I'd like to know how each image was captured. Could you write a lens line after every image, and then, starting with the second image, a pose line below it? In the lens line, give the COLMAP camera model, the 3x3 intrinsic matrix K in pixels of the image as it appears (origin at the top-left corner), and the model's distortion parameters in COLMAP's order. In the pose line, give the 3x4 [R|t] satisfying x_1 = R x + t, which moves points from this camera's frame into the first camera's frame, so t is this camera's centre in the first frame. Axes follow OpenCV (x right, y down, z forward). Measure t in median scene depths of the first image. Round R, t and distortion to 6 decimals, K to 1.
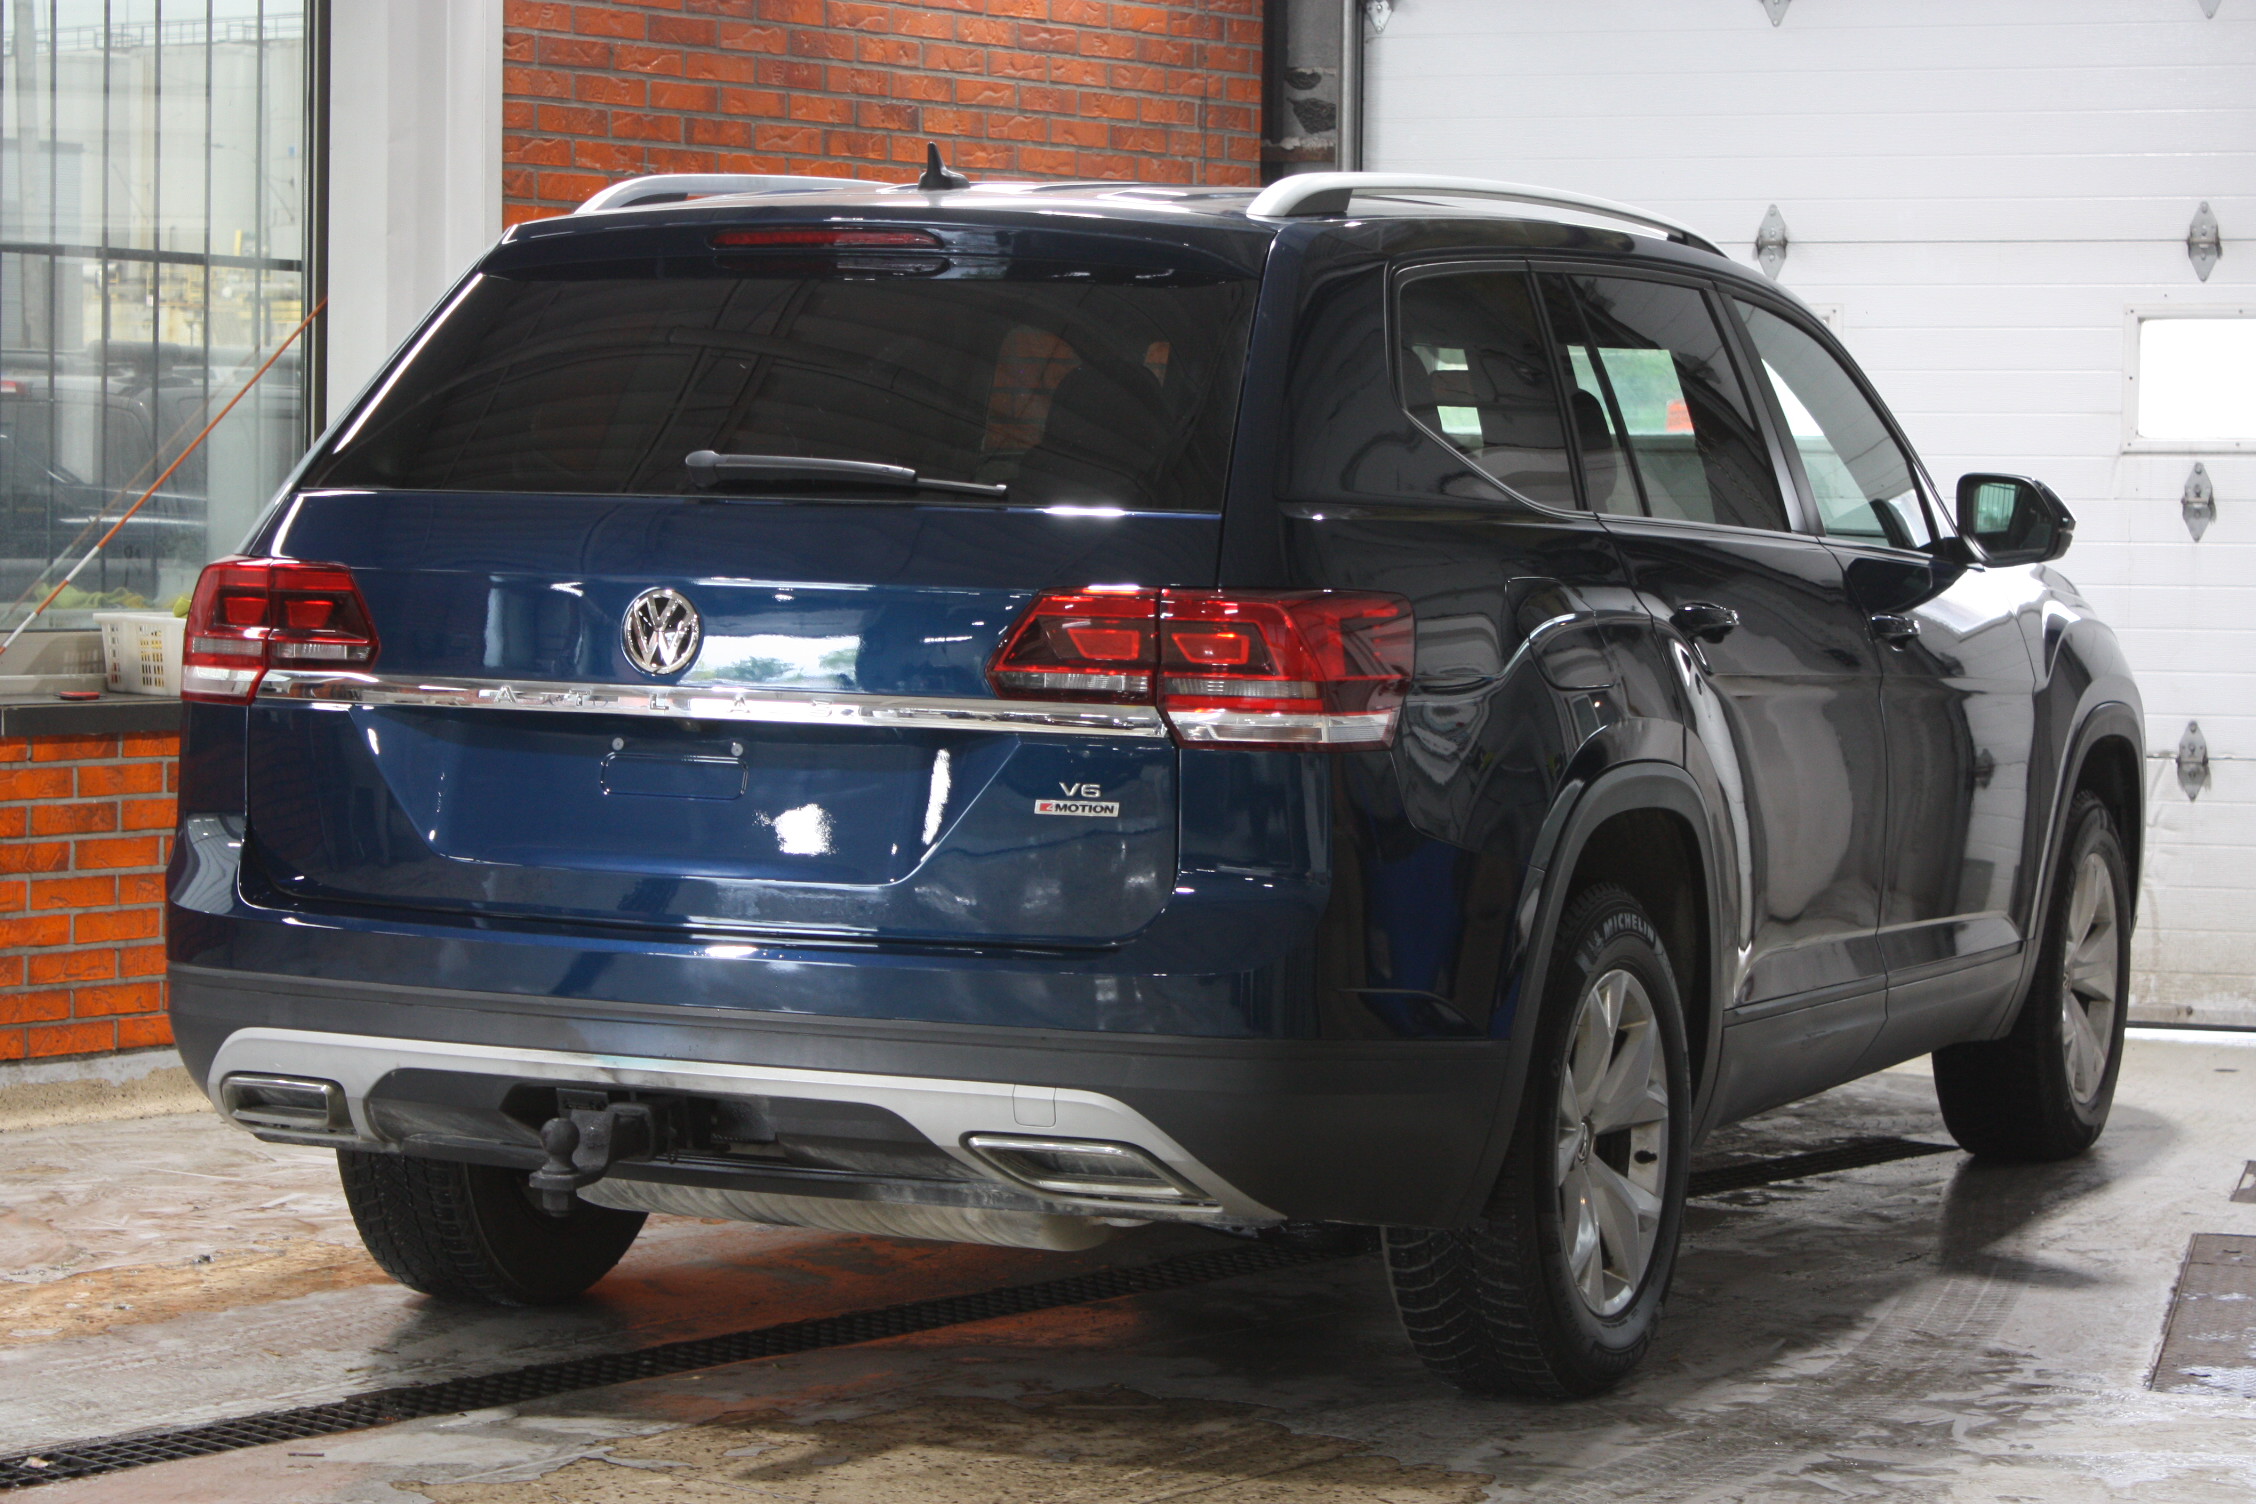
lens RADIAL K [[5064.9, 0, 1120.3], [0, 5064.9, 755.9], [0, 0, 1]] dist [0.022435, 0.000000]
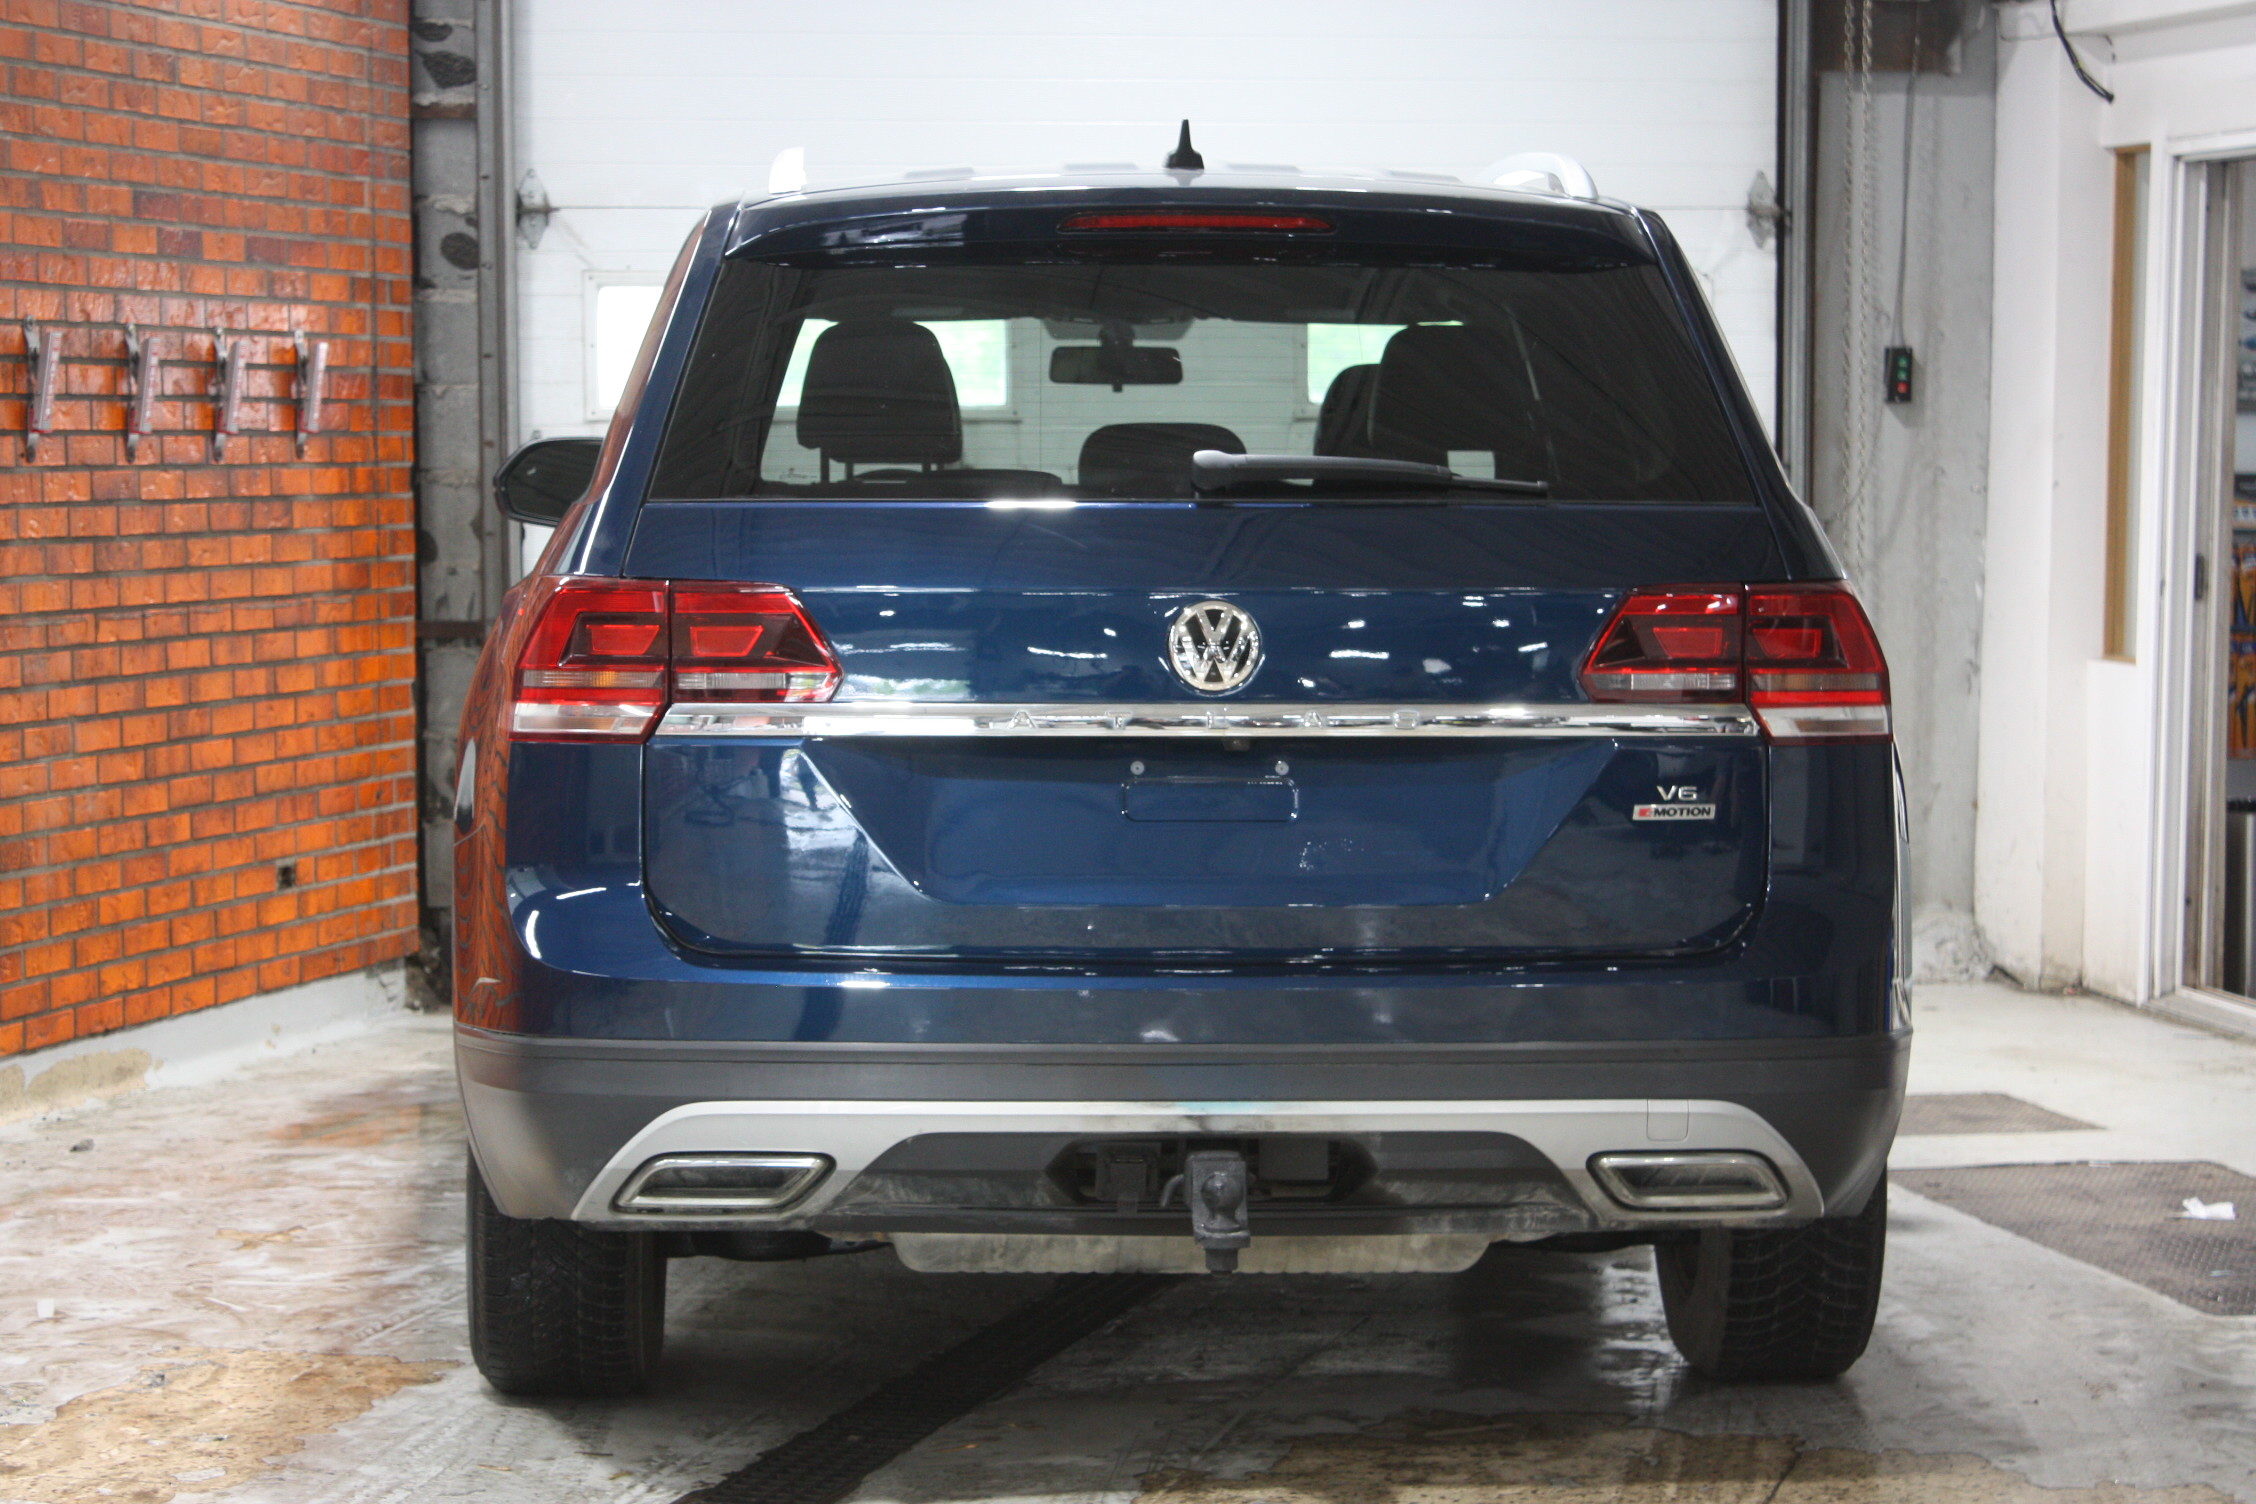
lens RADIAL K [[5238.2, 0, 1125.3], [0, 5238.2, 760.6], [0, 0, 1]] dist [0.114058, 0.000000]
pose [[0.898030, -0.045566, 0.437568, -0.451065], [0.041692, 0.998960, 0.018461, -0.018691], [-0.437954, 0.001664, 0.898996, 0.116760]]
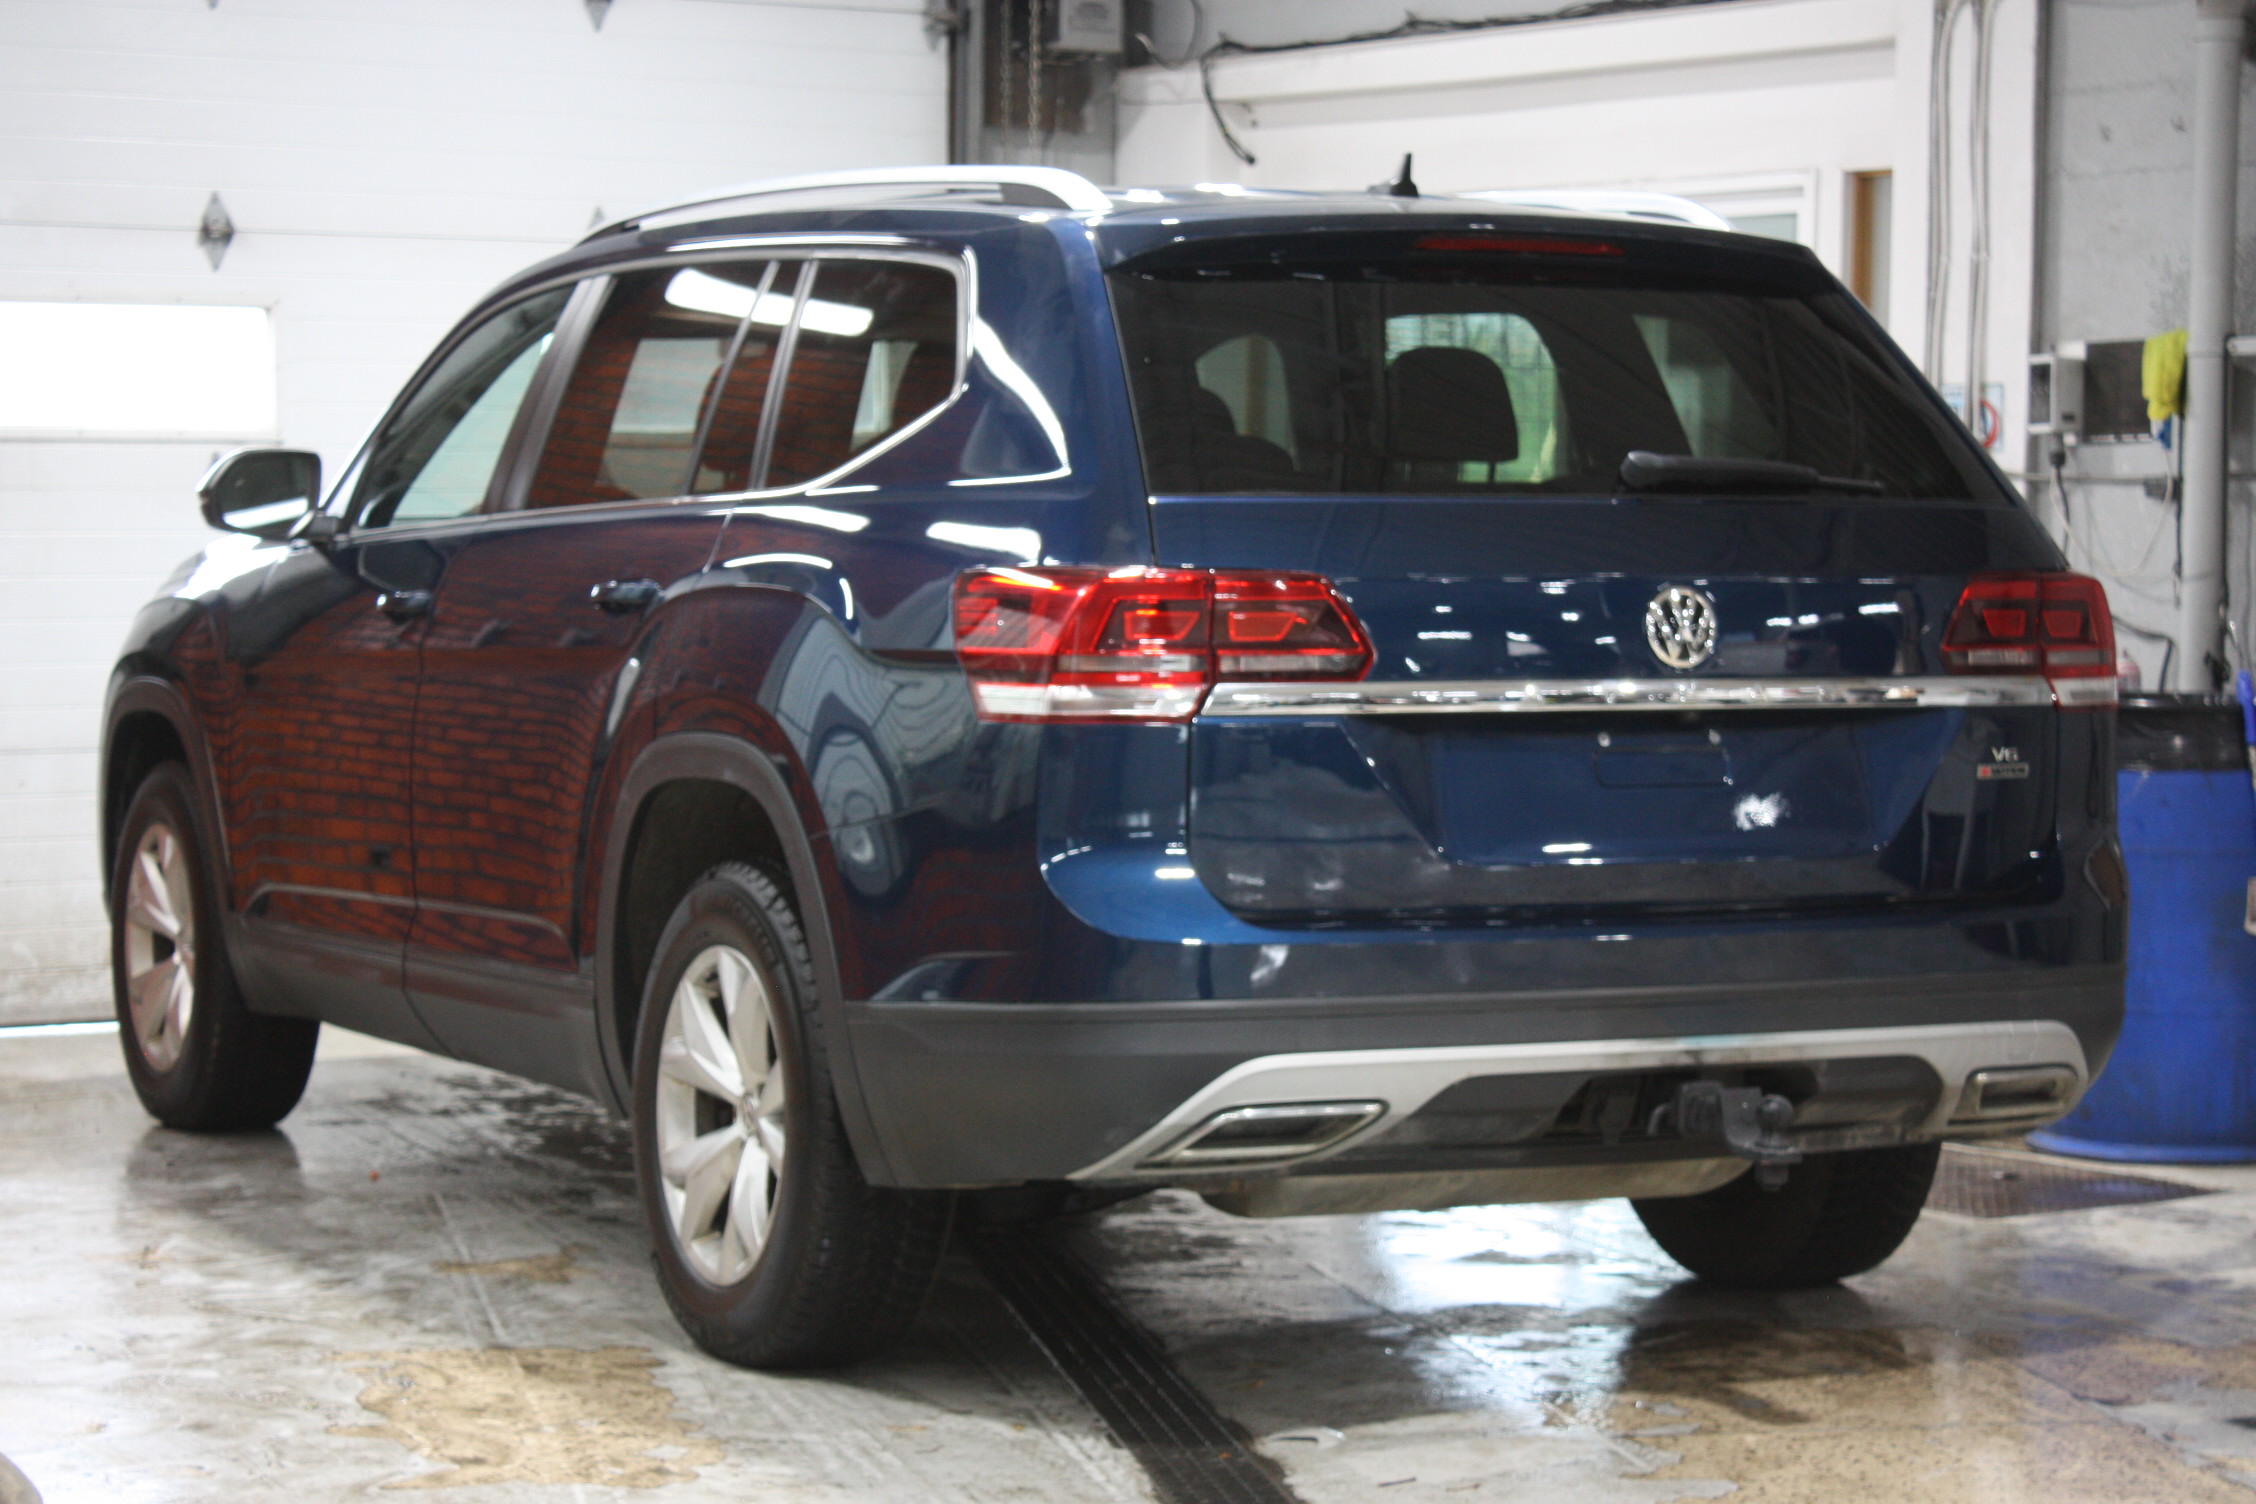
lens RADIAL K [[5064.9, 0, 1122.6], [0, 5064.9, 742.0], [0, 0, 1]] dist [0.022435, 0.000000]
pose [[0.642378, -0.051989, 0.764623, -0.817280], [0.049046, 0.998440, 0.026682, -0.029328], [-0.764817, 0.020362, 0.643925, 0.357145]]
